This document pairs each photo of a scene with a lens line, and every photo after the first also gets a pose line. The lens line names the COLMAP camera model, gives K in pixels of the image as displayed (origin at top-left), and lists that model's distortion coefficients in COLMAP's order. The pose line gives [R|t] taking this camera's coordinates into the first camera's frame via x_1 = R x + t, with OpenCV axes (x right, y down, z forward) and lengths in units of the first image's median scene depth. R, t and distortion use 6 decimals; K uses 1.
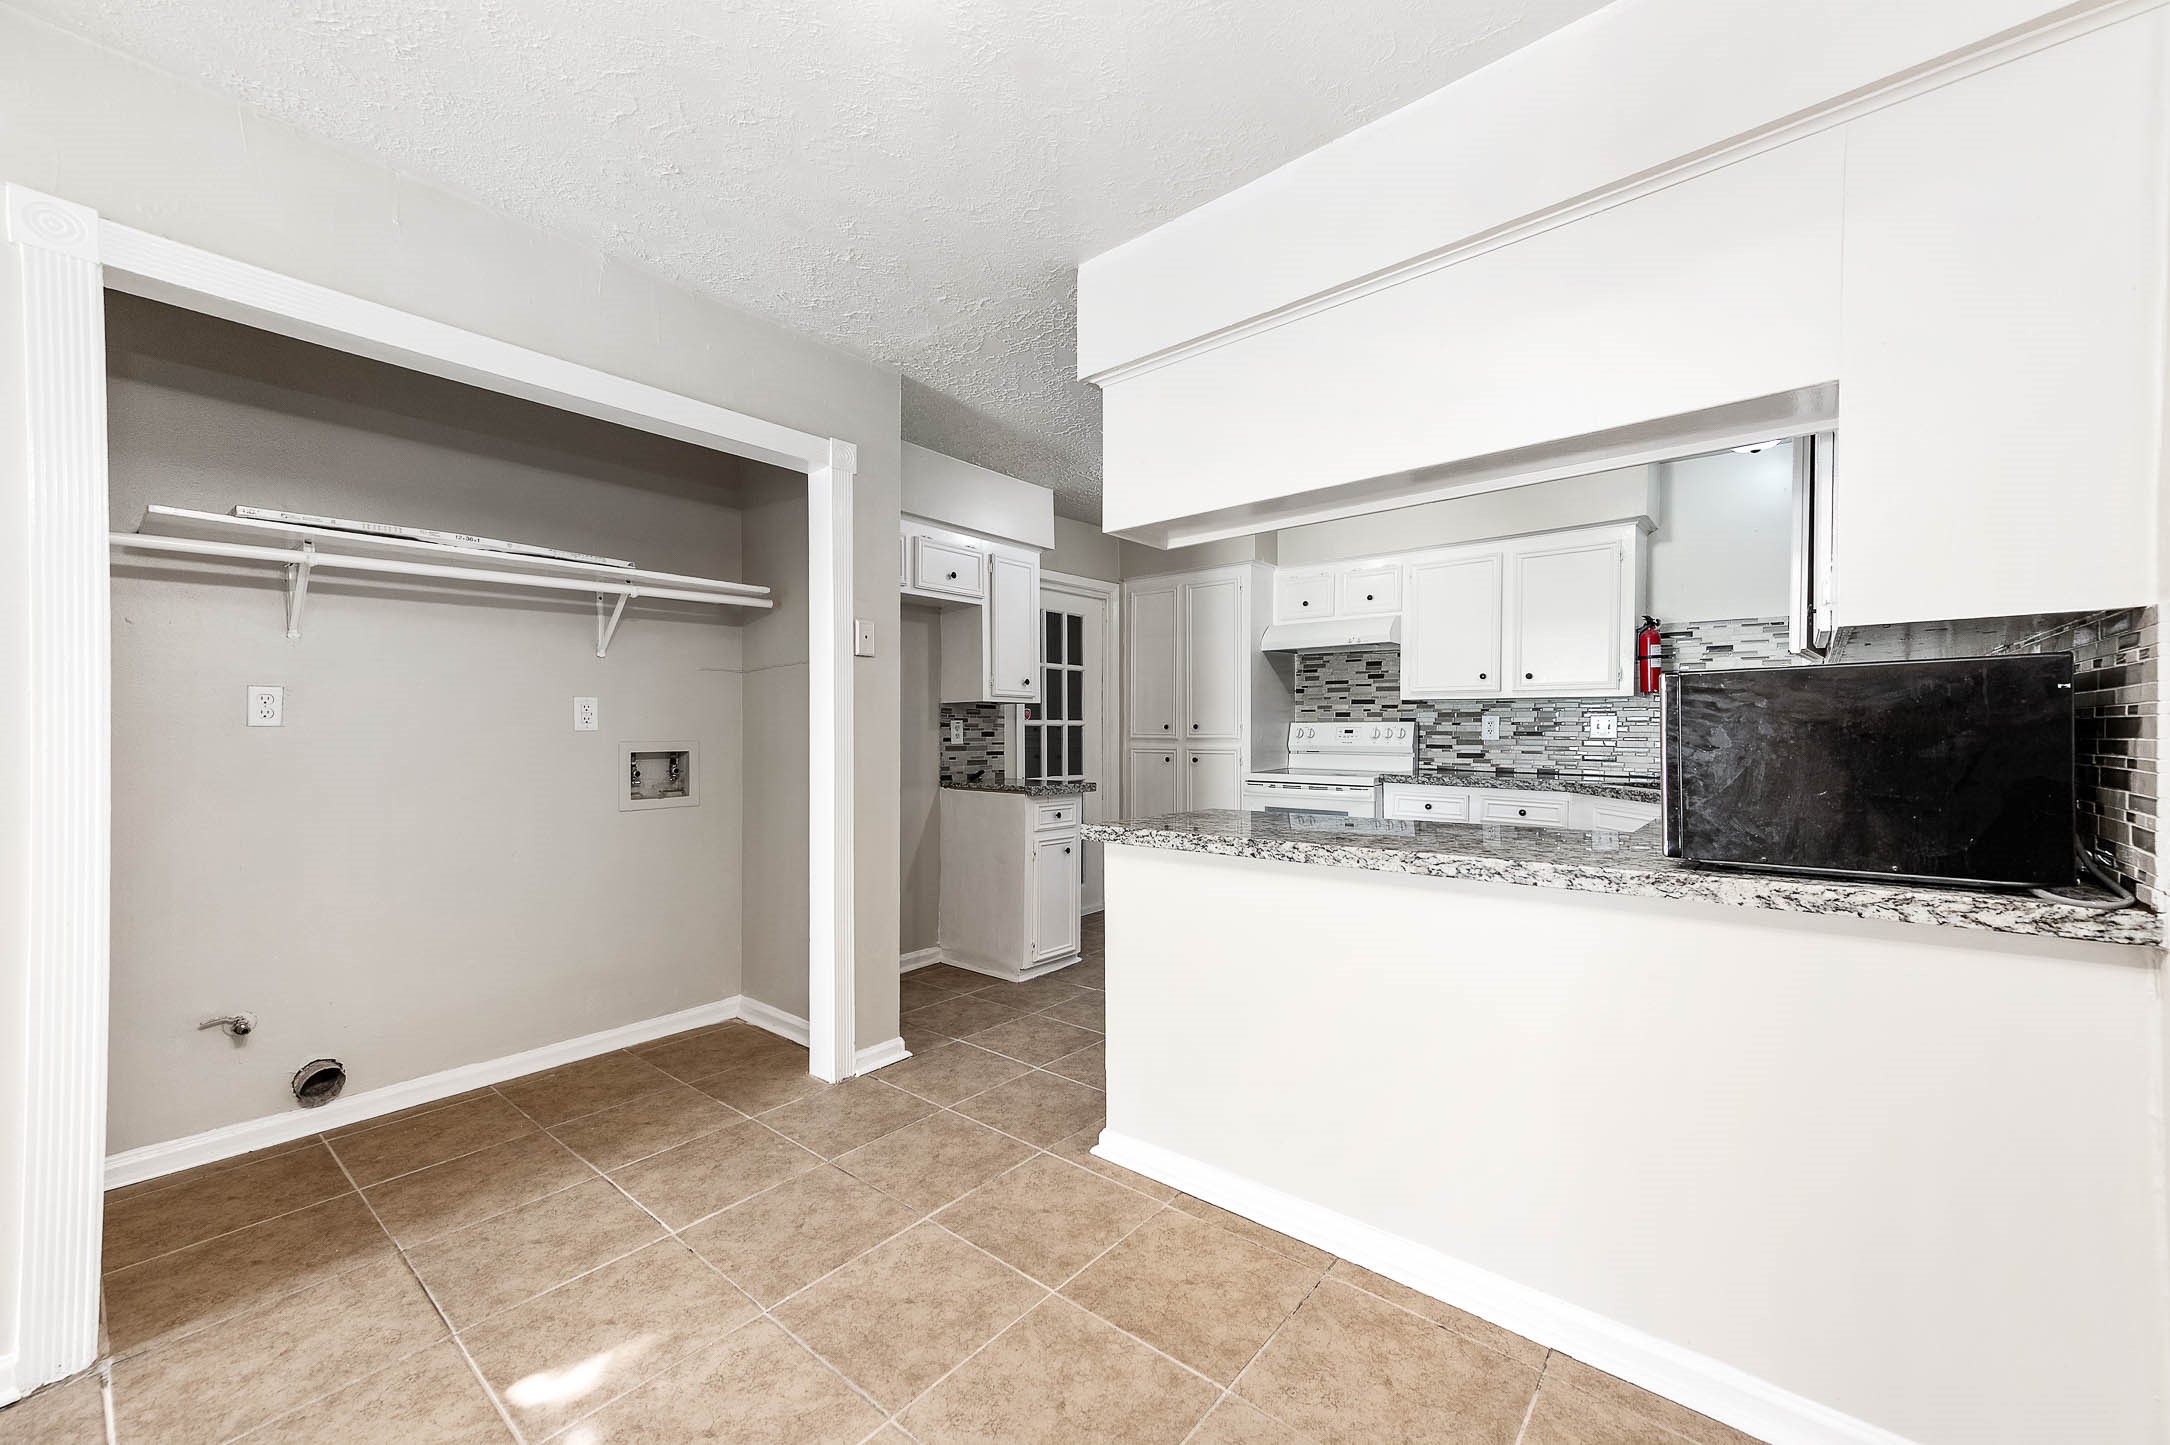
lens RADIAL K [[841.7, 0, 1085.7], [0, 841.7, 736.6], [0, 0, 1]] dist [0.023802, -0.000093]
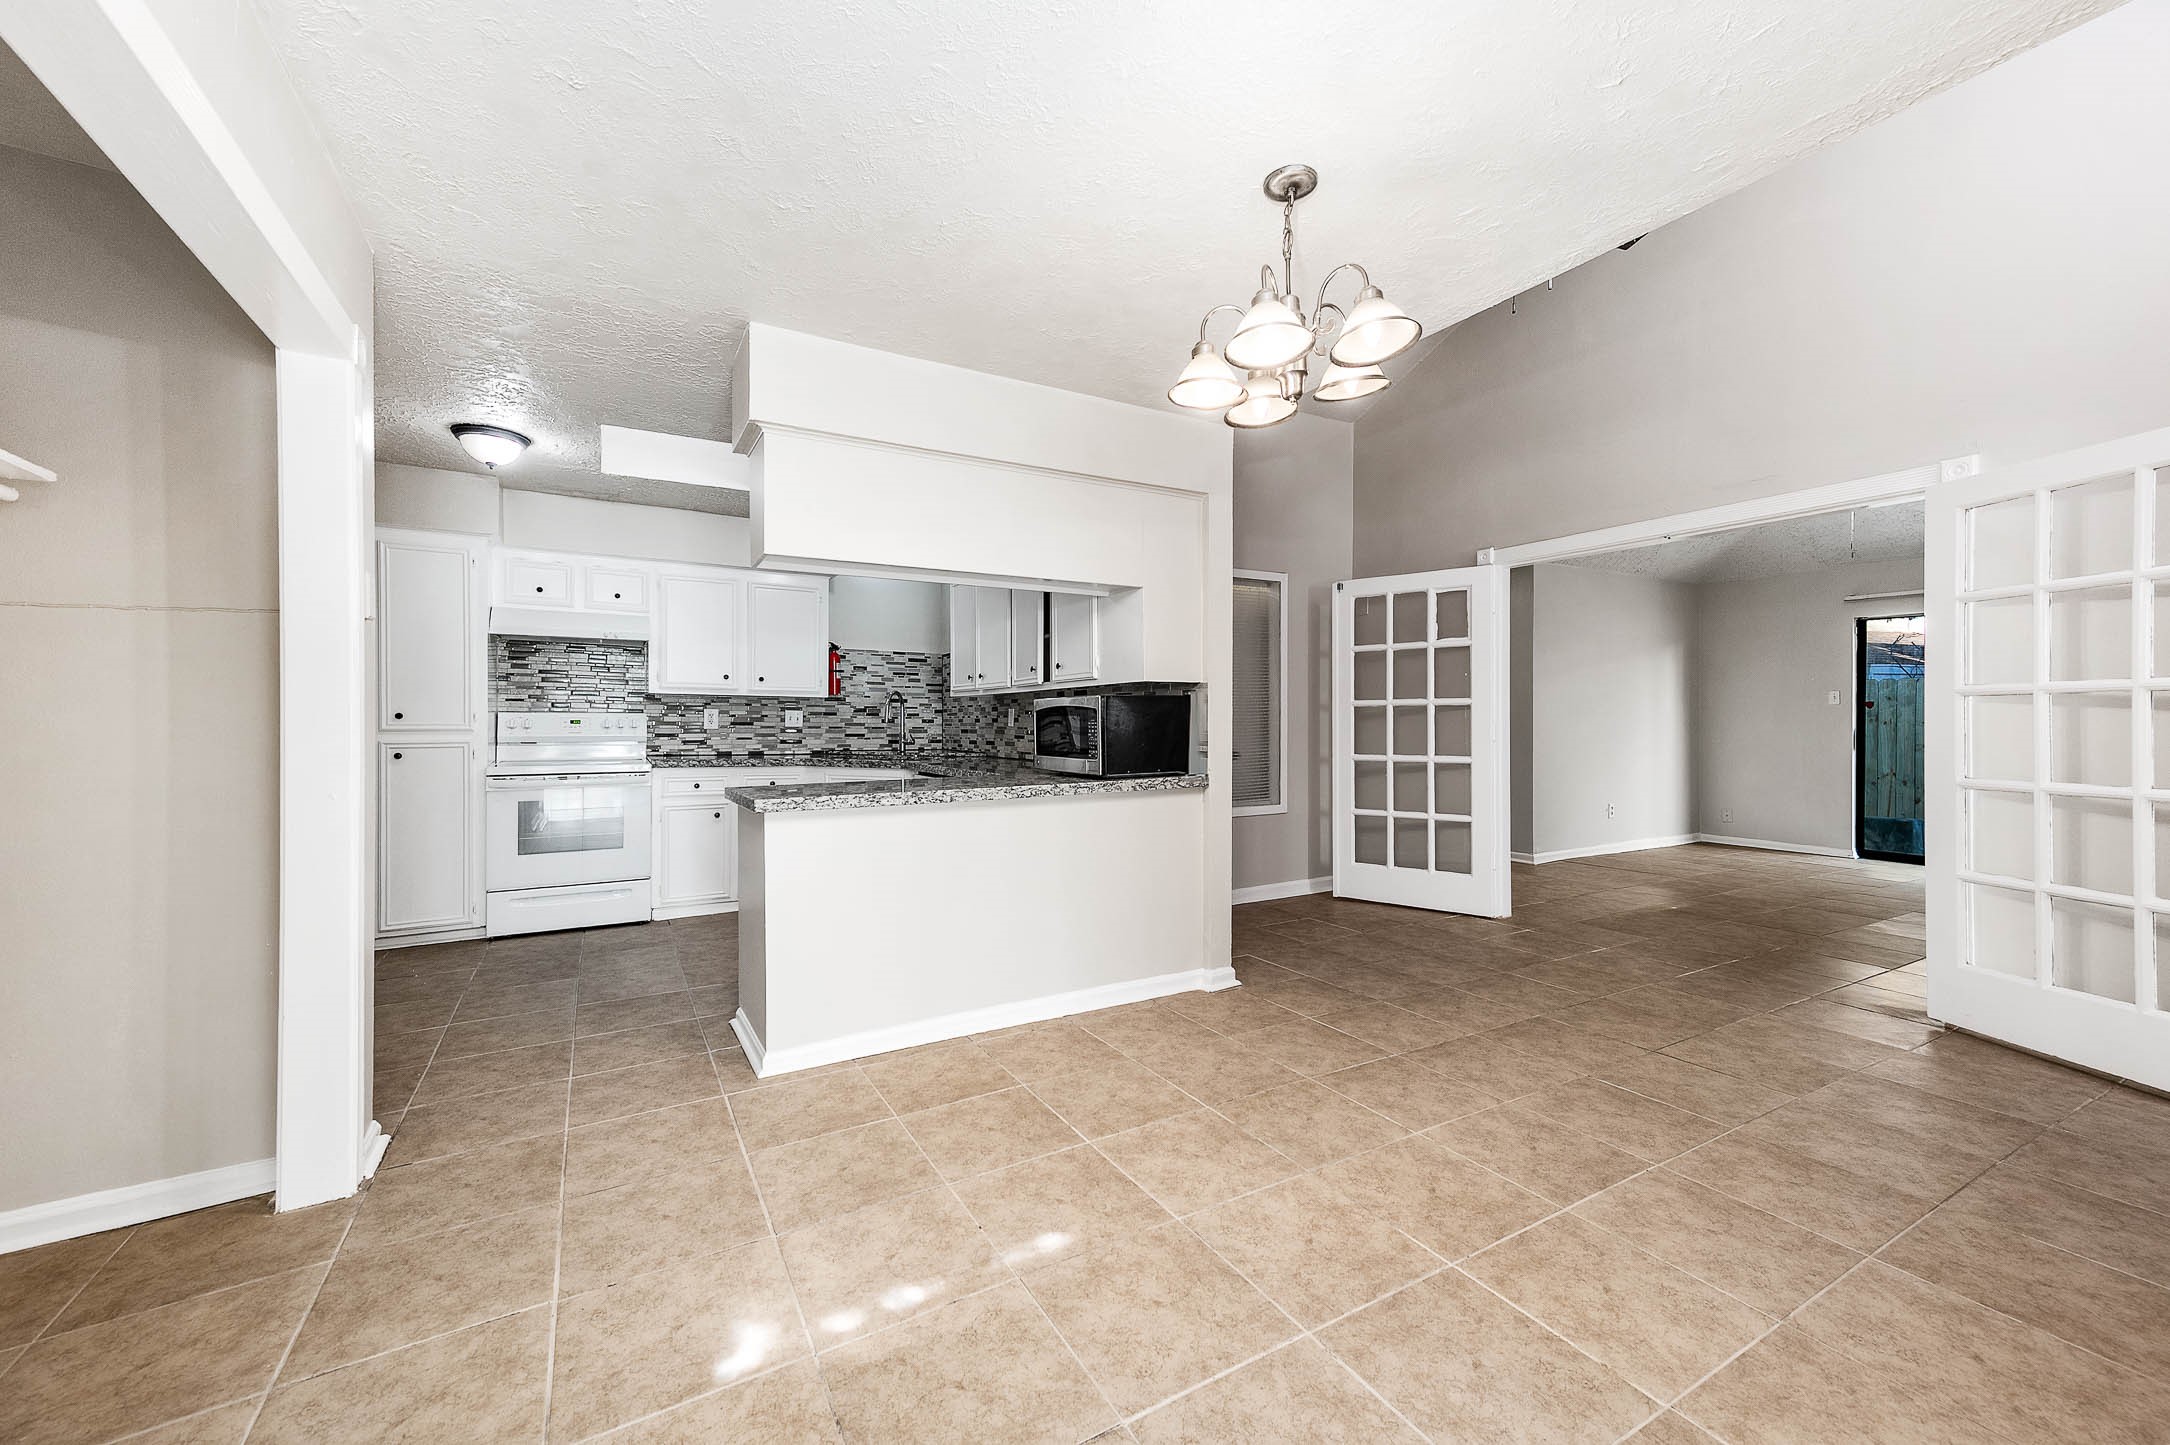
lens RADIAL K [[843.4, 0, 1083.3], [0, 843.4, 722.2], [0, 0, 1]] dist [0.023722, 0.000056]
pose [[0.342788, 0.001188, 0.939412, -0.490397], [0.006181, 0.999975, -0.003520, 0.001832], [-0.939393, 0.007013, 0.342772, 0.086918]]
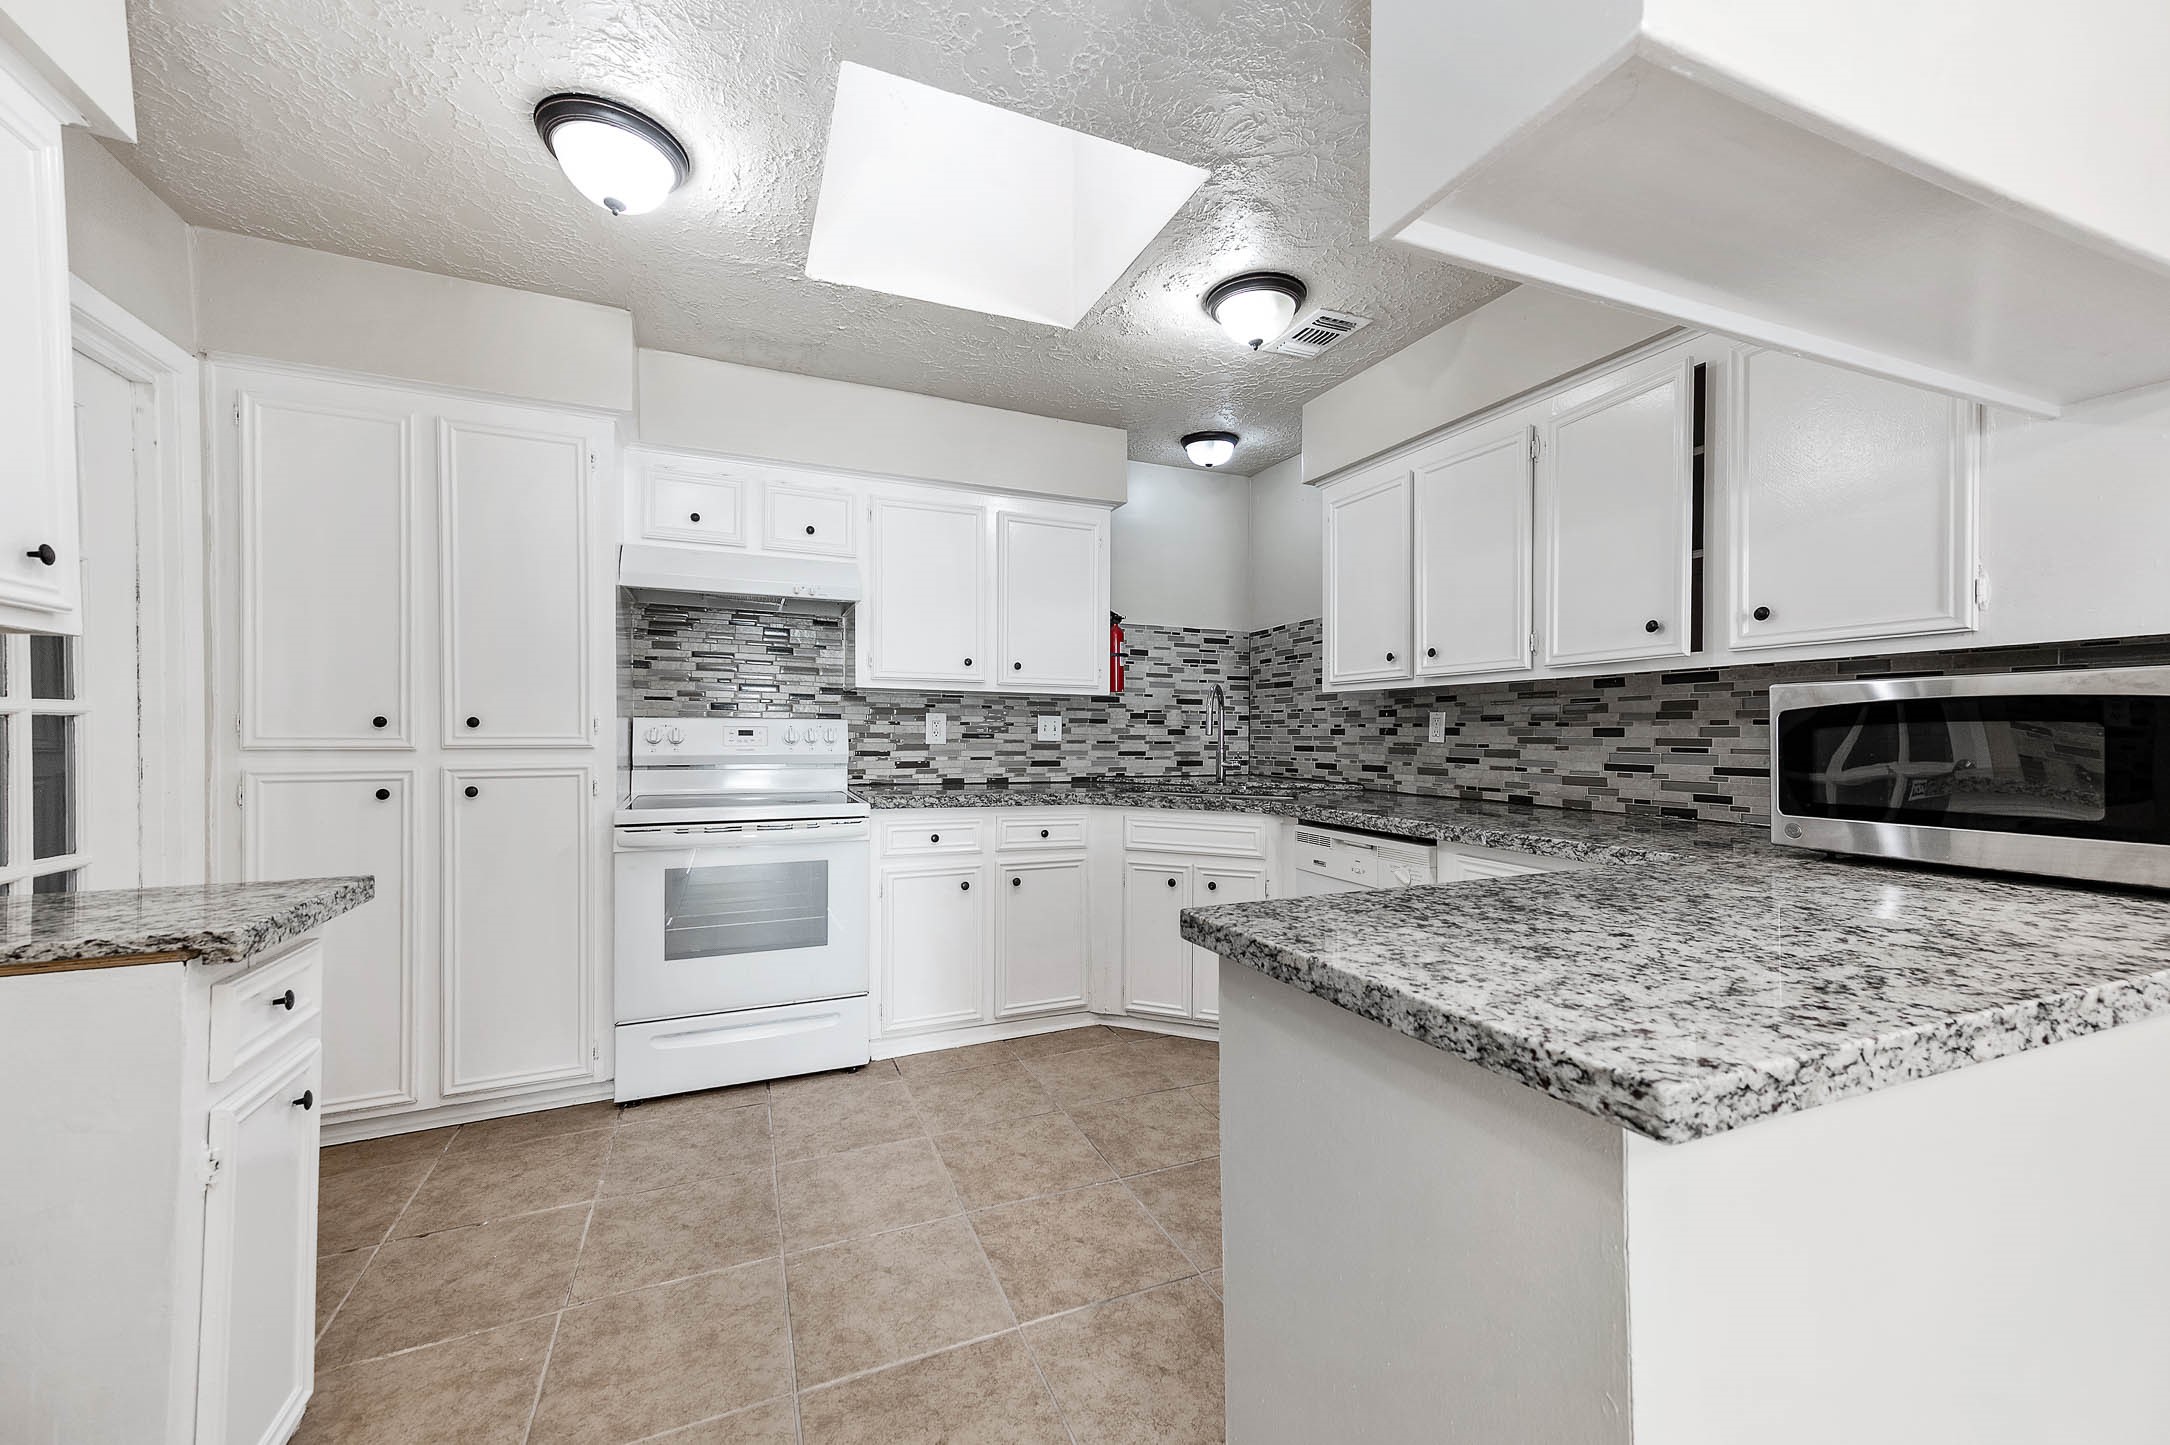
lens RADIAL K [[841.7, 0, 1085.7], [0, 841.7, 736.6], [0, 0, 1]] dist [0.023802, -0.000093]
pose [[0.446952, -0.002150, 0.894555, -0.166833], [0.003541, 0.999994, 0.000634, -0.003056], [-0.894551, 0.002885, 0.446957, 0.537307]]
